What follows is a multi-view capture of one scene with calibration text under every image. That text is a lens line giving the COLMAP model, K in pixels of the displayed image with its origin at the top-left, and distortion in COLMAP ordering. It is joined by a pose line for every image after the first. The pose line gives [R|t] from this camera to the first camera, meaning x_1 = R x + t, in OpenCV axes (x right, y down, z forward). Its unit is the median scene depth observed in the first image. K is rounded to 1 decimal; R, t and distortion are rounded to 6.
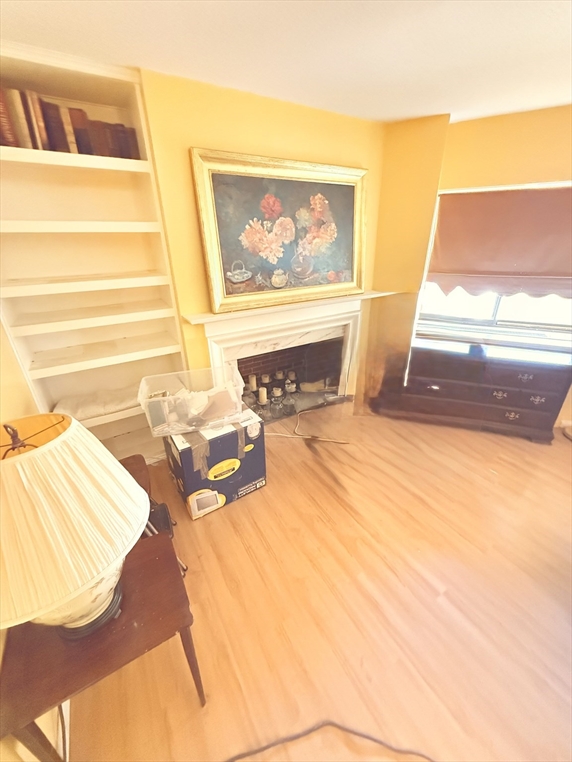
lens RADIAL K [[305.1, 0, 286.4], [0, 305.1, 378.2], [0, 0, 1]] dist [-0.000265, 0.000001]
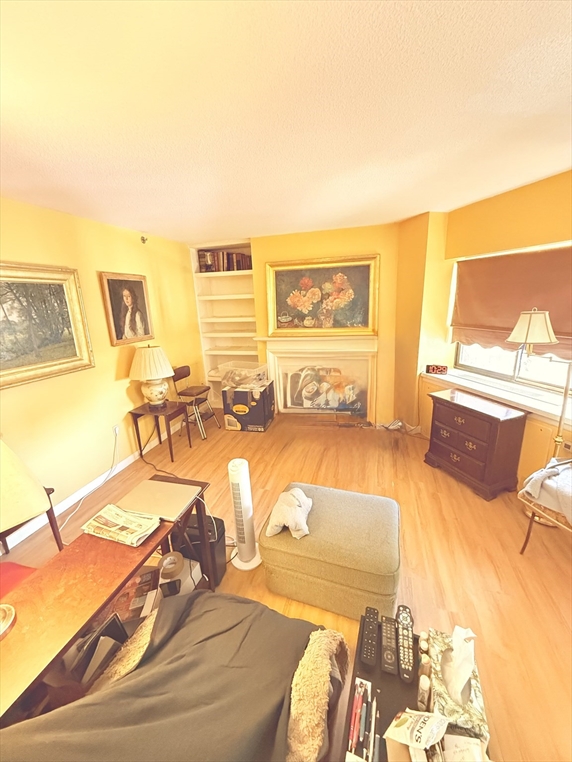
lens RADIAL K [[305.1, 0, 283.9], [0, 305.1, 381.3], [0, 0, 1]] dist [-0.000265, 0.000001]
pose [[0.671516, 0.184937, -0.717541, 1.228140], [-0.285264, 0.958241, -0.019991, 0.068663], [0.683879, 0.218113, 0.696230, -0.219678]]
